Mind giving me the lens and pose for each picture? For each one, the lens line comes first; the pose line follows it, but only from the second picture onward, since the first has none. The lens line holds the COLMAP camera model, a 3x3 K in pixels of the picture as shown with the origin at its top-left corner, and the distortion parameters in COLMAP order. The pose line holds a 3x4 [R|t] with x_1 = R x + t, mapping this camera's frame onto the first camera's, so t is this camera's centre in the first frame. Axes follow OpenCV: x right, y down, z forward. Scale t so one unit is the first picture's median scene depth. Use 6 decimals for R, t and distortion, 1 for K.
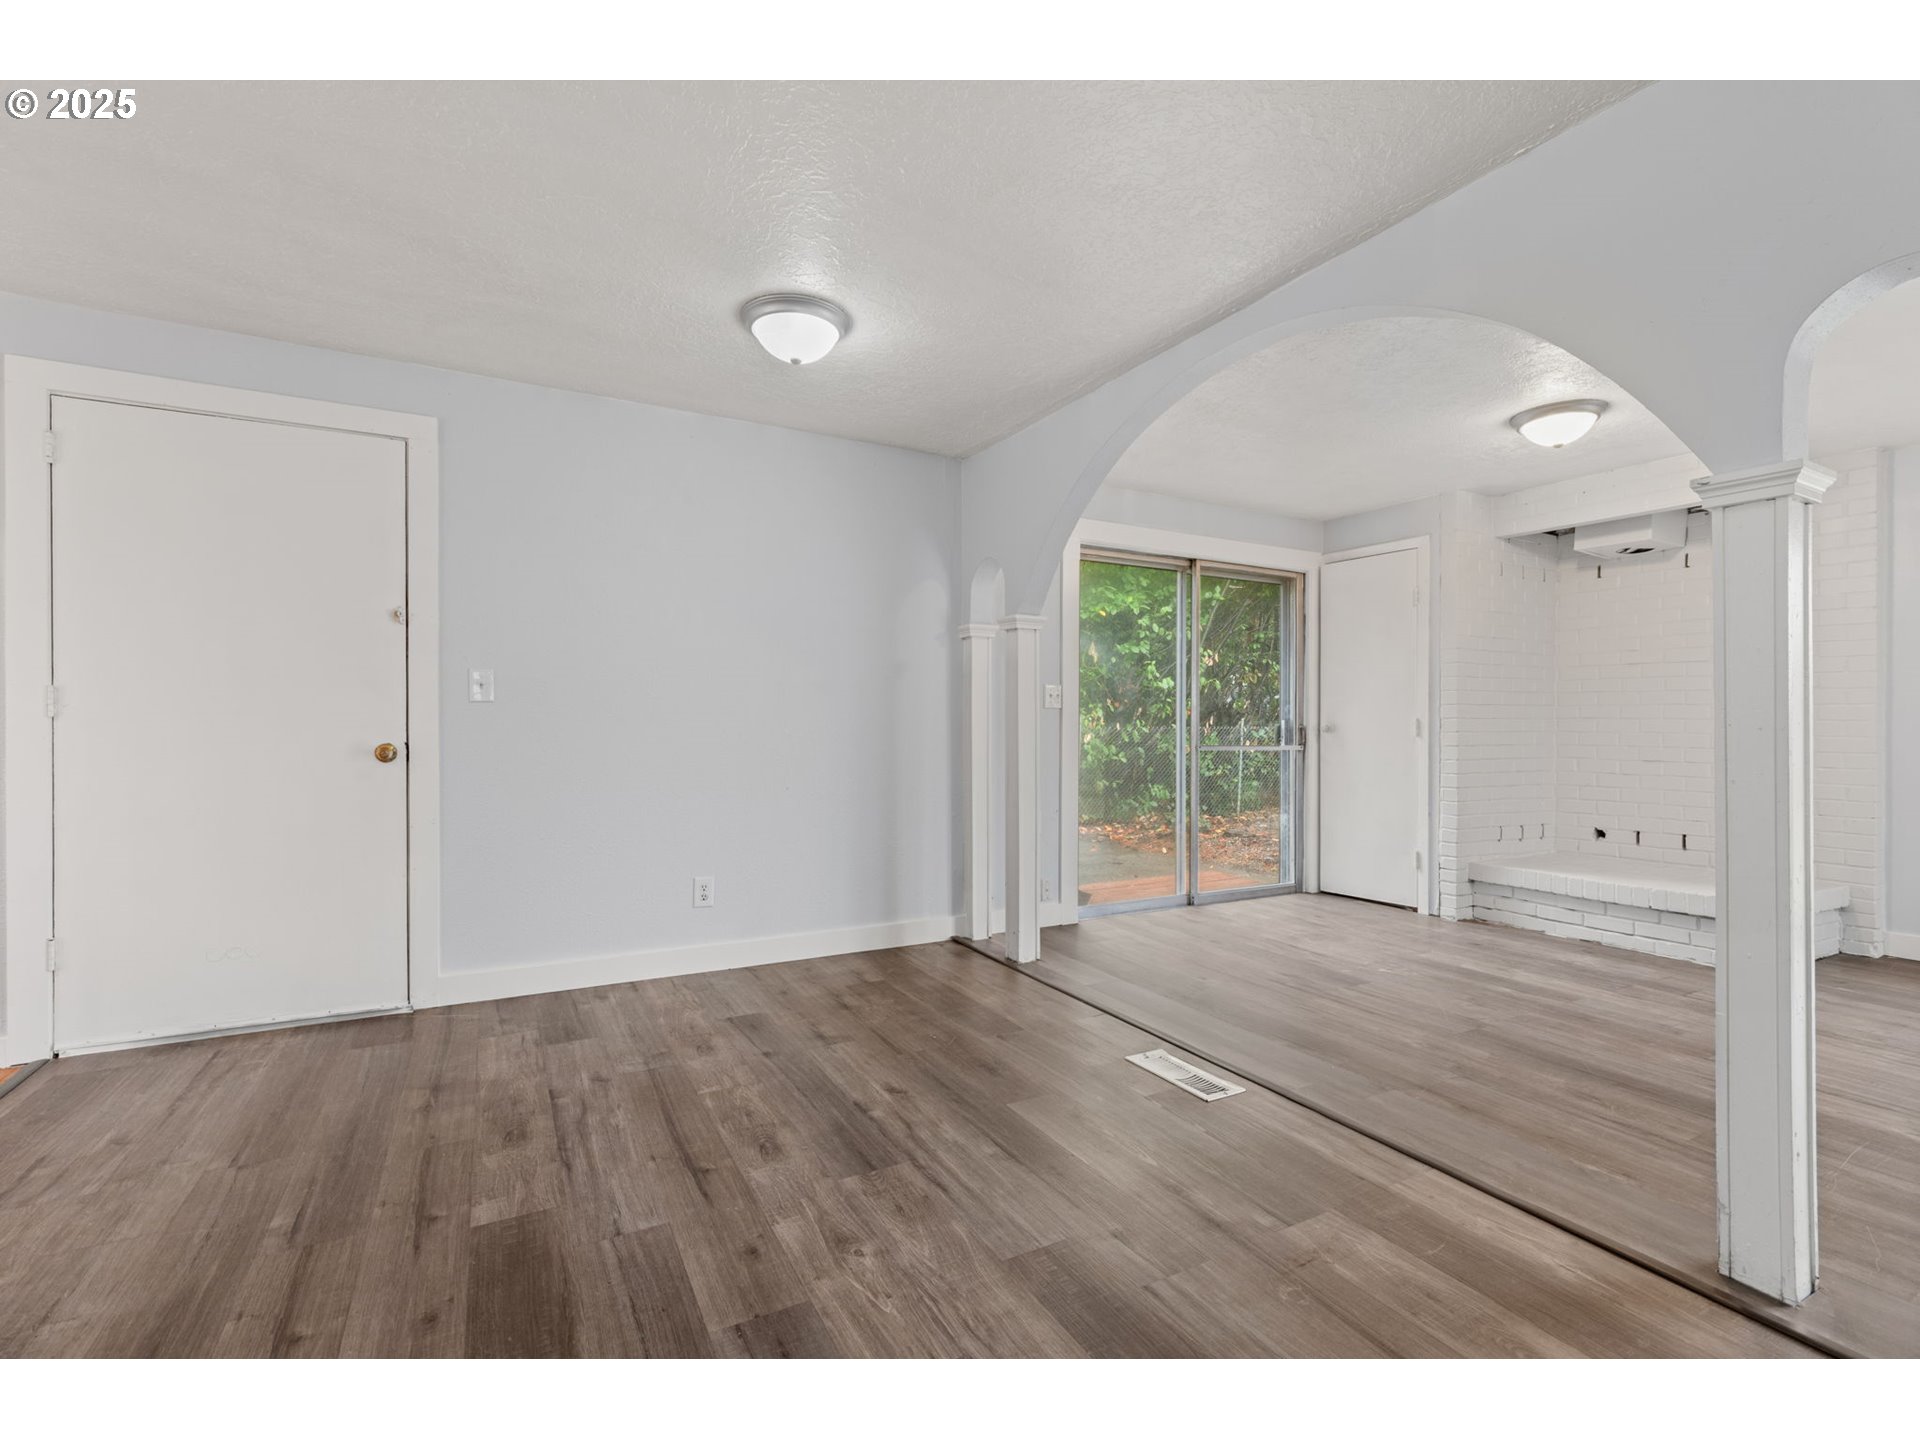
lens RADIAL K [[863.7, 0, 964.5], [0, 863.7, 727.0], [0, 0, 1]] dist [0.001969, 0.000351]
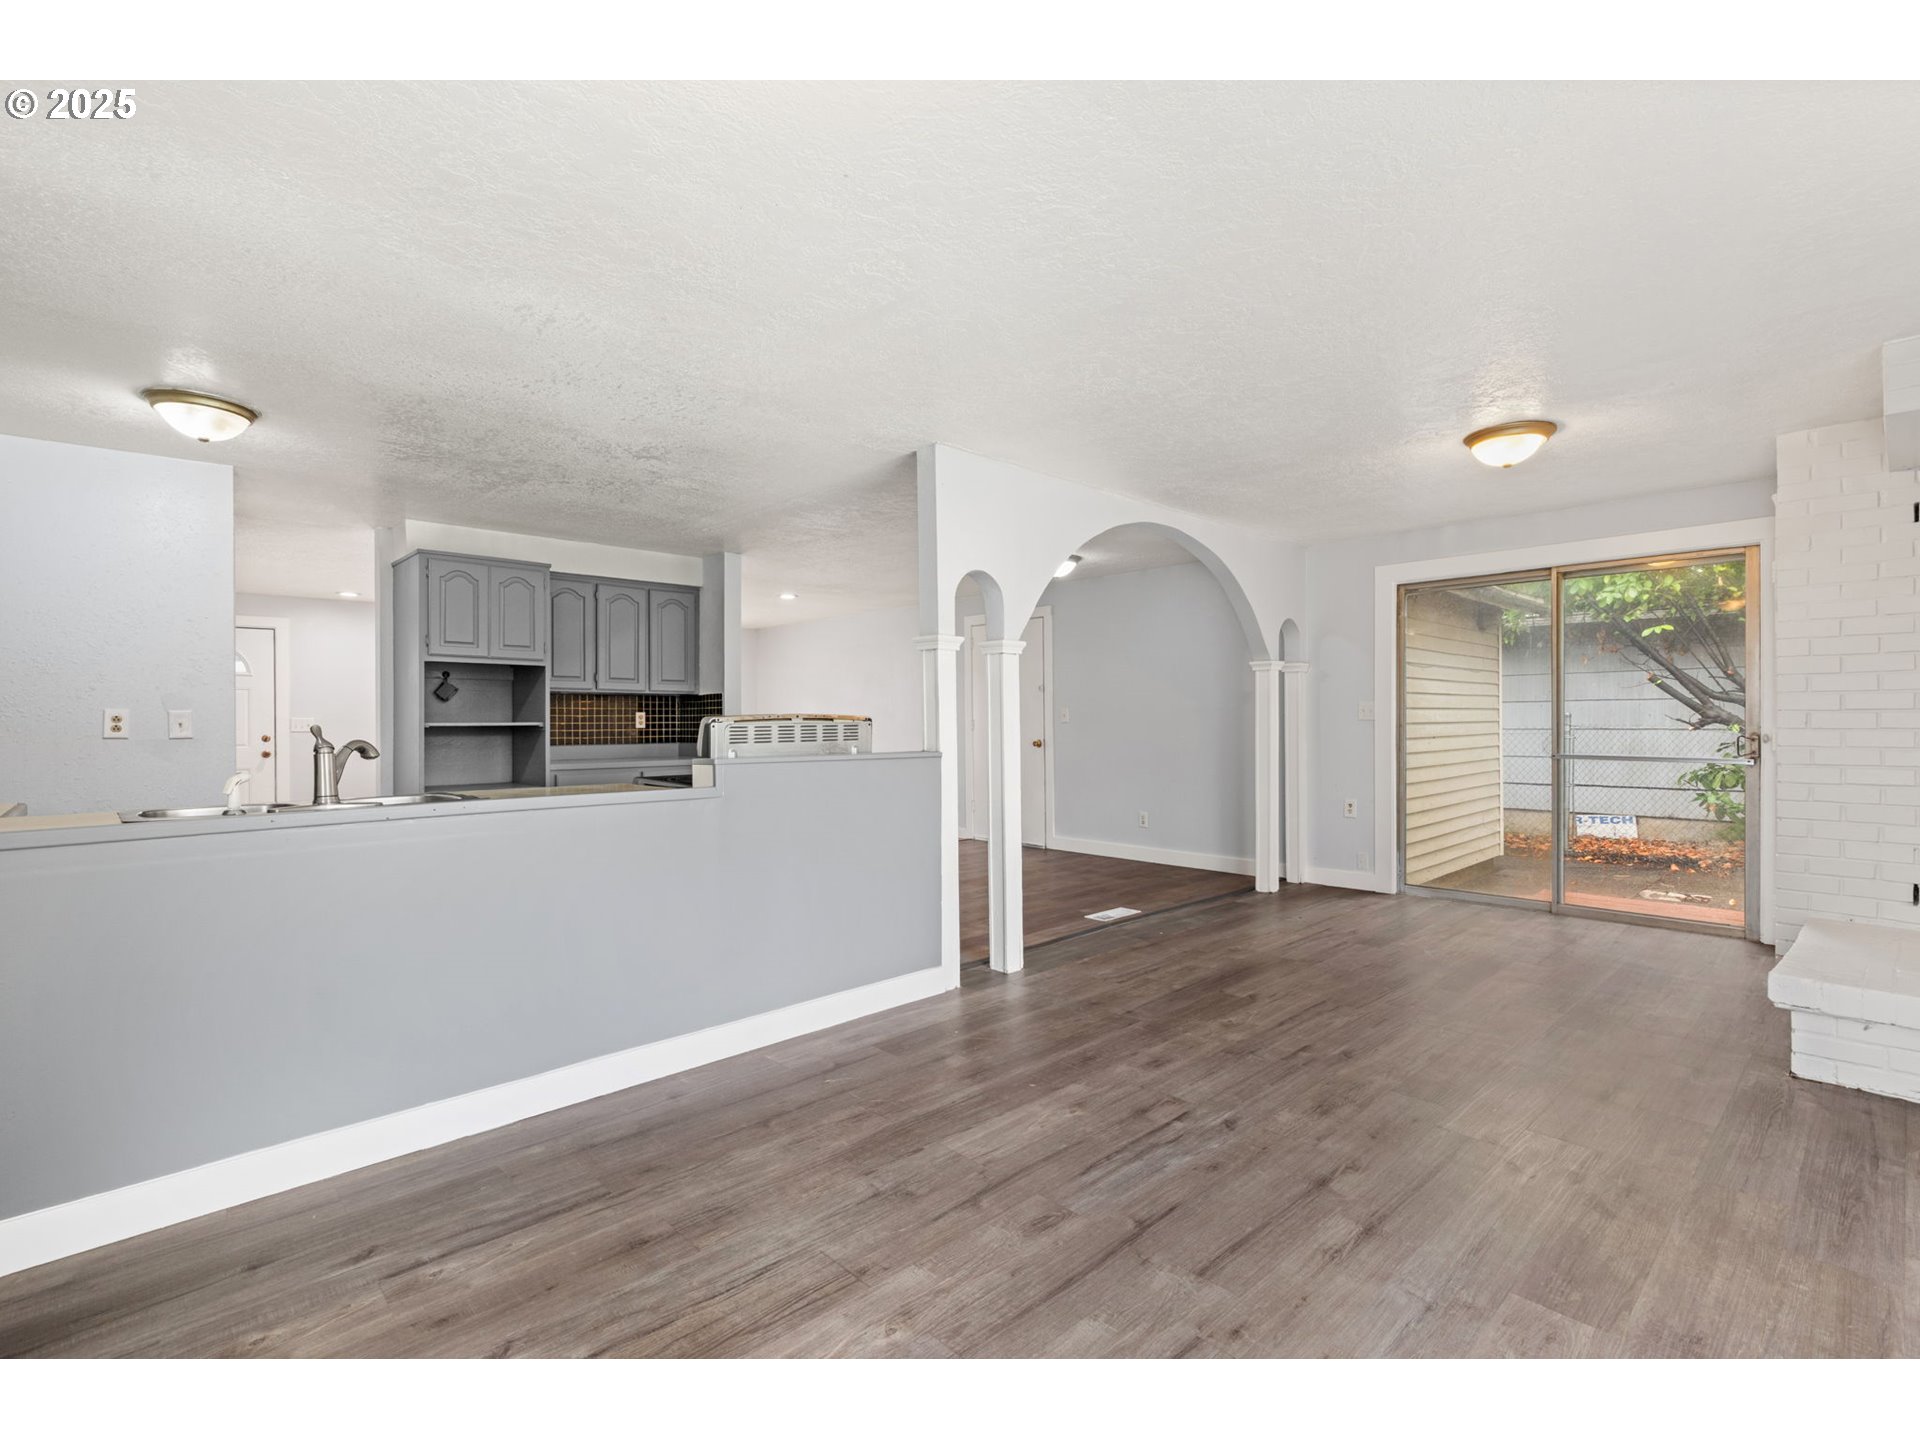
lens RADIAL K [[909.2, 0, 960.0], [0, 909.2, 720.0], [0, 0, 1]] dist [-0.001325, -0.000422]
pose [[0.249817, -0.004795, -0.968281, 2.547489], [0.008194, 0.999962, -0.002838, -0.045511], [0.968258, -0.007225, 0.249847, 0.172448]]
